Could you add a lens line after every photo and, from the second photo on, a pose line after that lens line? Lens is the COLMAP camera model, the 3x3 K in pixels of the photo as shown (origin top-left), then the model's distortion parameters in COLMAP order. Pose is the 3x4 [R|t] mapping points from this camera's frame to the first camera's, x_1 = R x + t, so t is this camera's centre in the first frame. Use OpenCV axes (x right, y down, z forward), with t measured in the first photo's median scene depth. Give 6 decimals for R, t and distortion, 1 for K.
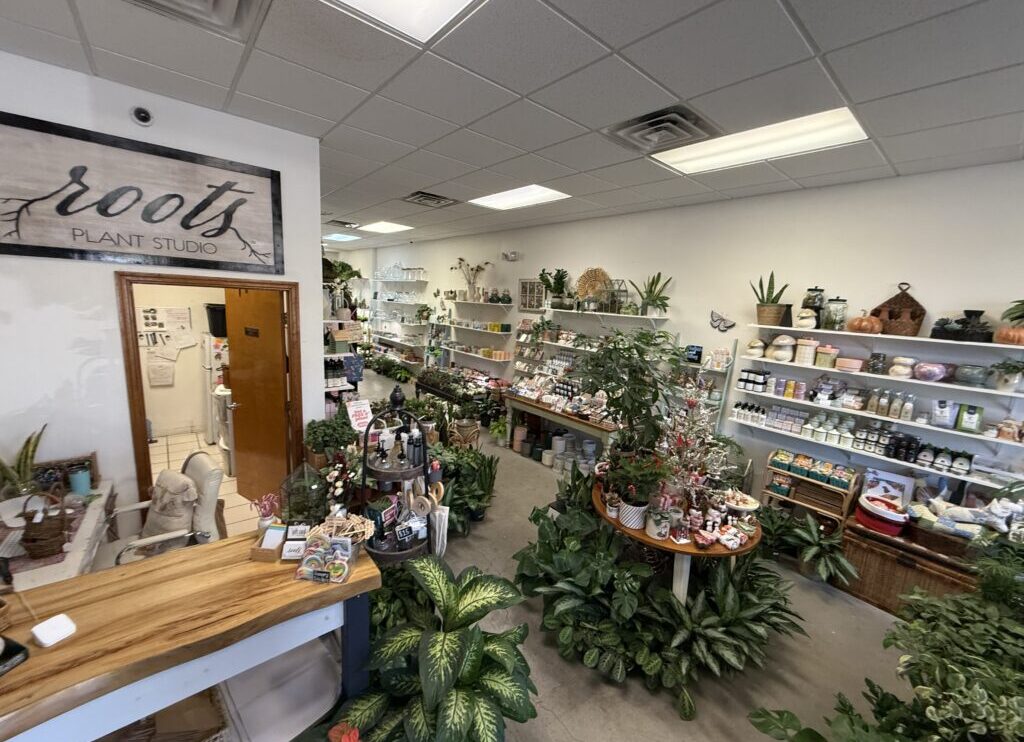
lens RADIAL K [[408.4, 0, 512.0], [0, 408.4, 371.0], [0, 0, 1]] dist [-0.001496, -0.000112]
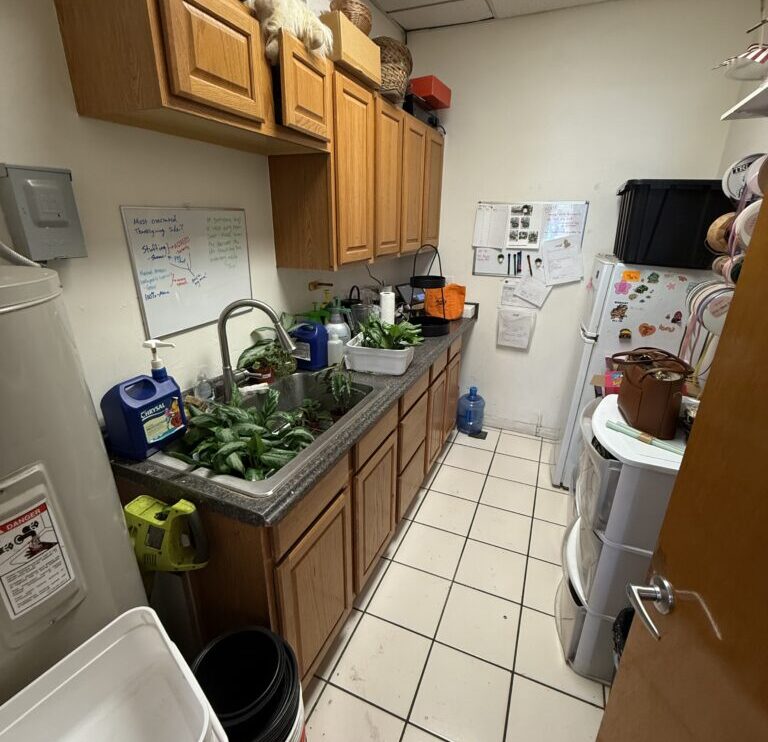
lens RADIAL K [[408.1, 0, 384.0], [0, 408.1, 371.0], [0, 0, 1]] dist [-0.000110, -0.000029]
pose [[0.445832, 0.262313, -0.855819, -0.453511], [-0.144735, 0.964642, 0.220269, -0.034528], [0.883337, 0.025664, 0.468034, 0.593694]]
